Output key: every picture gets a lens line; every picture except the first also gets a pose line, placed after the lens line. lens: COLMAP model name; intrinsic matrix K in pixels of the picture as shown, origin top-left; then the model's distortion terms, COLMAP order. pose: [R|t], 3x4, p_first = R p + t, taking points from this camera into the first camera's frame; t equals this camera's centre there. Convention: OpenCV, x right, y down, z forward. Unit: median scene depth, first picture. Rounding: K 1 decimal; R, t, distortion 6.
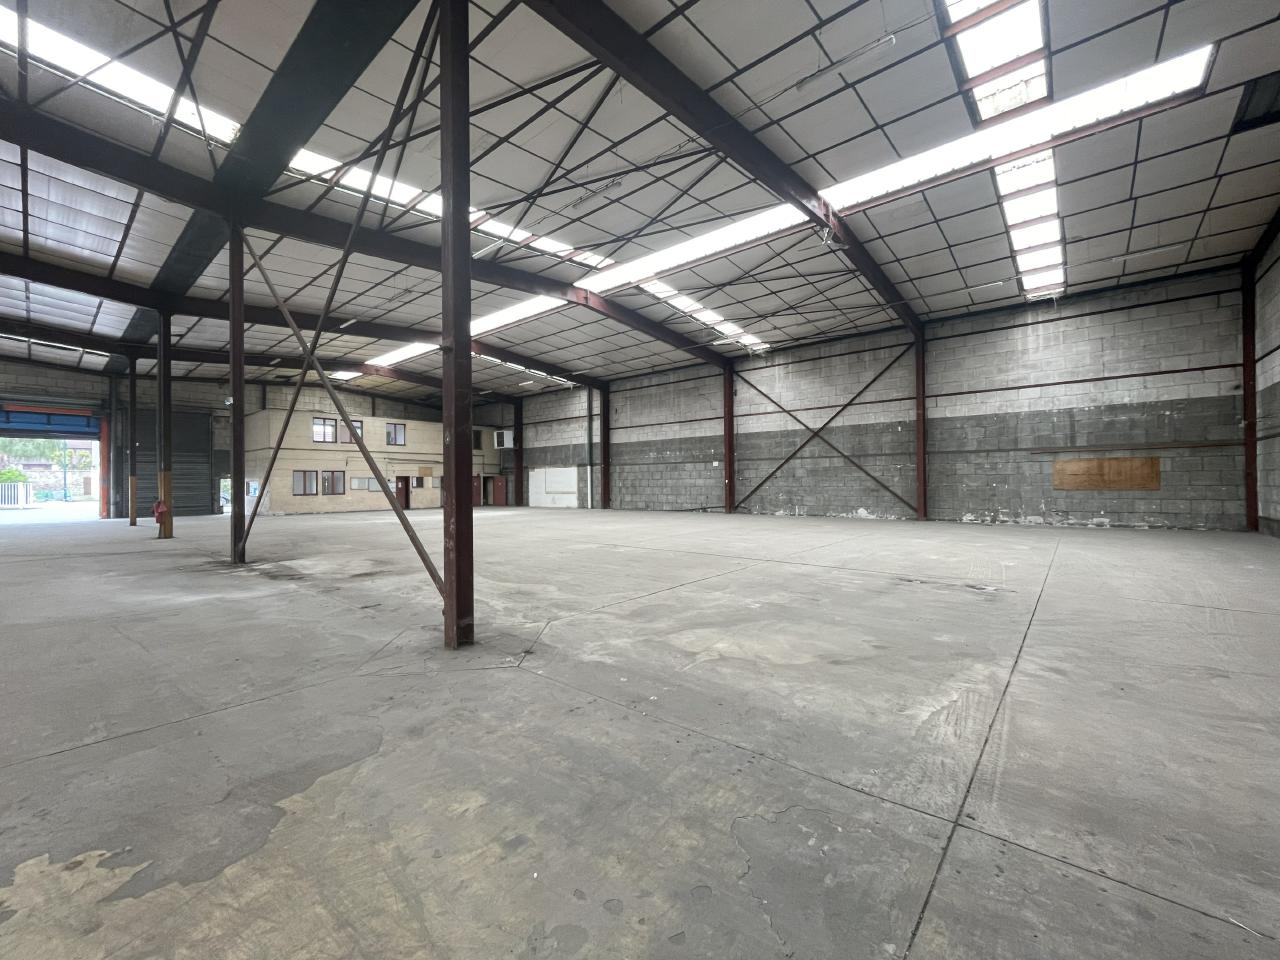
lens RADIAL K [[520.3, 0, 641.2], [0, 520.3, 477.0], [0, 0, 1]] dist [-0.002057, -0.000333]
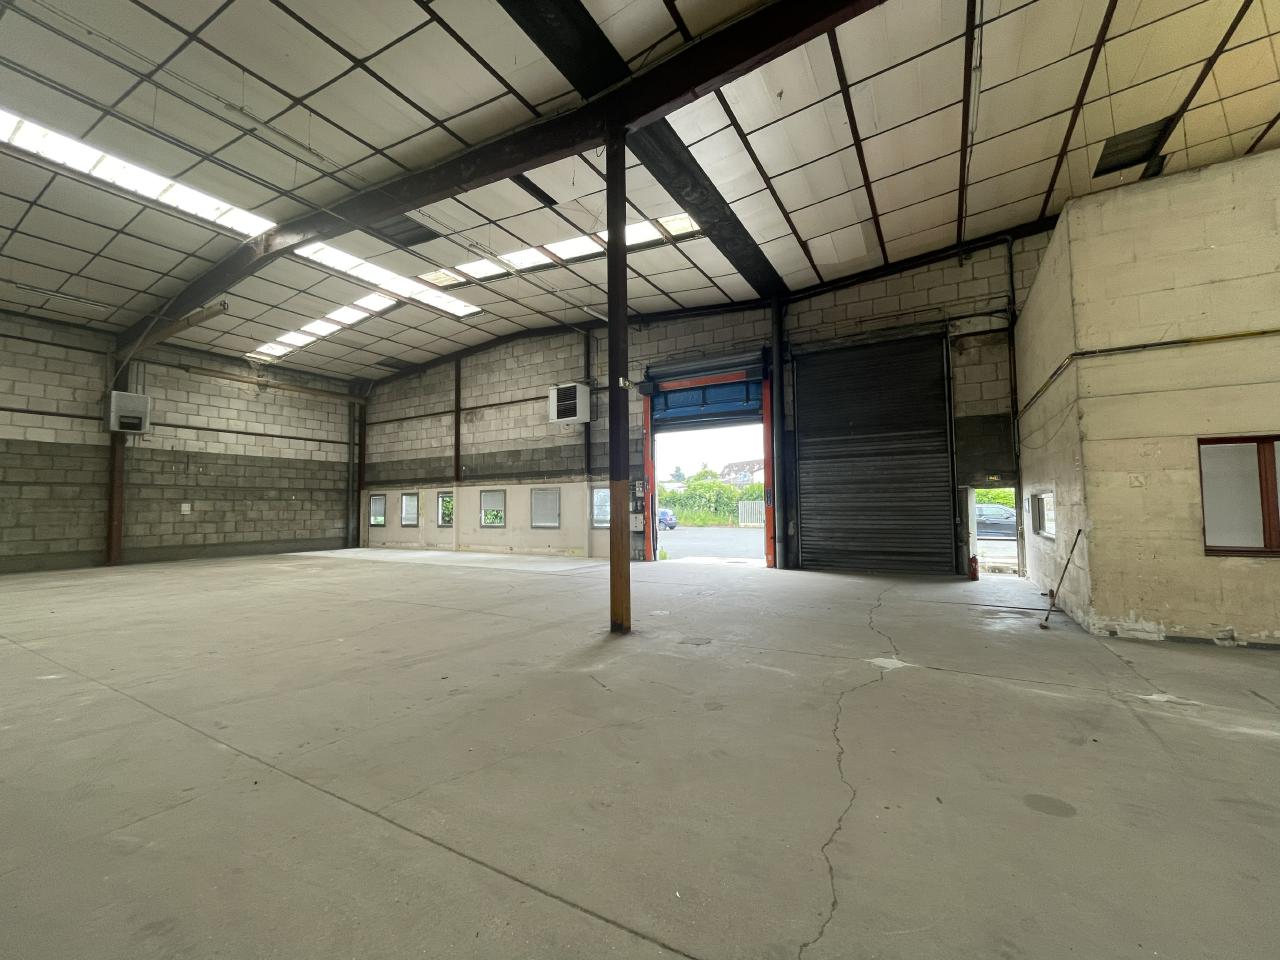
lens RADIAL K [[520.3, 0, 641.2], [0, 520.3, 477.0], [0, 0, 1]] dist [-0.002057, -0.000333]
pose [[0.177650, -0.046758, -0.982982, -0.584933], [0.018909, 0.998848, -0.044096, 0.009769], [0.983912, -0.010754, 0.178330, 0.858250]]
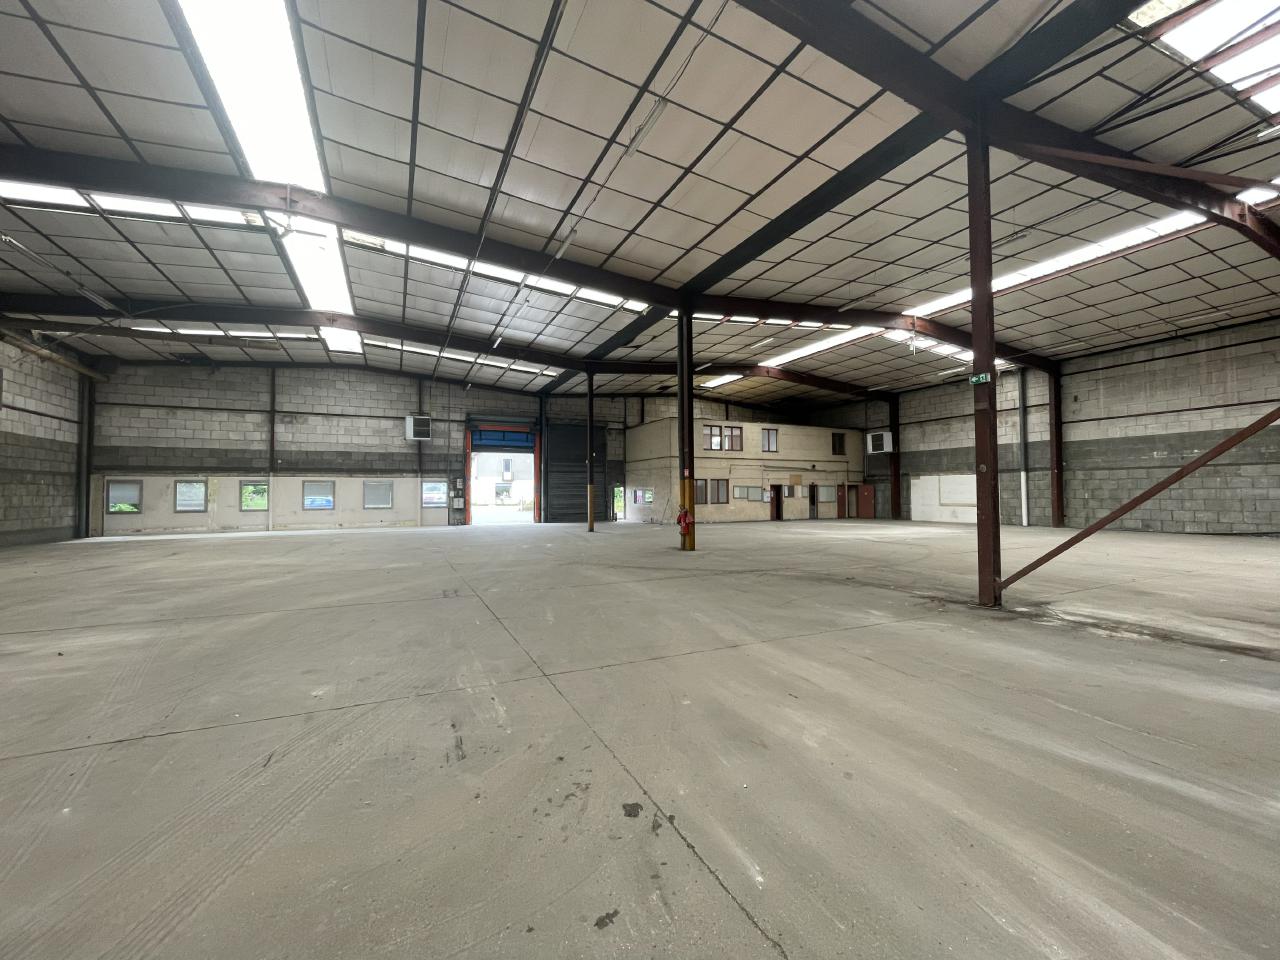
lens RADIAL K [[520.3, 0, 641.2], [0, 520.3, 477.0], [0, 0, 1]] dist [-0.002057, -0.000333]
pose [[0.912993, -0.007430, -0.407907, -0.407369], [0.000216, 0.999843, -0.017728, 0.001080], [0.407974, 0.016097, 0.912852, 0.065511]]
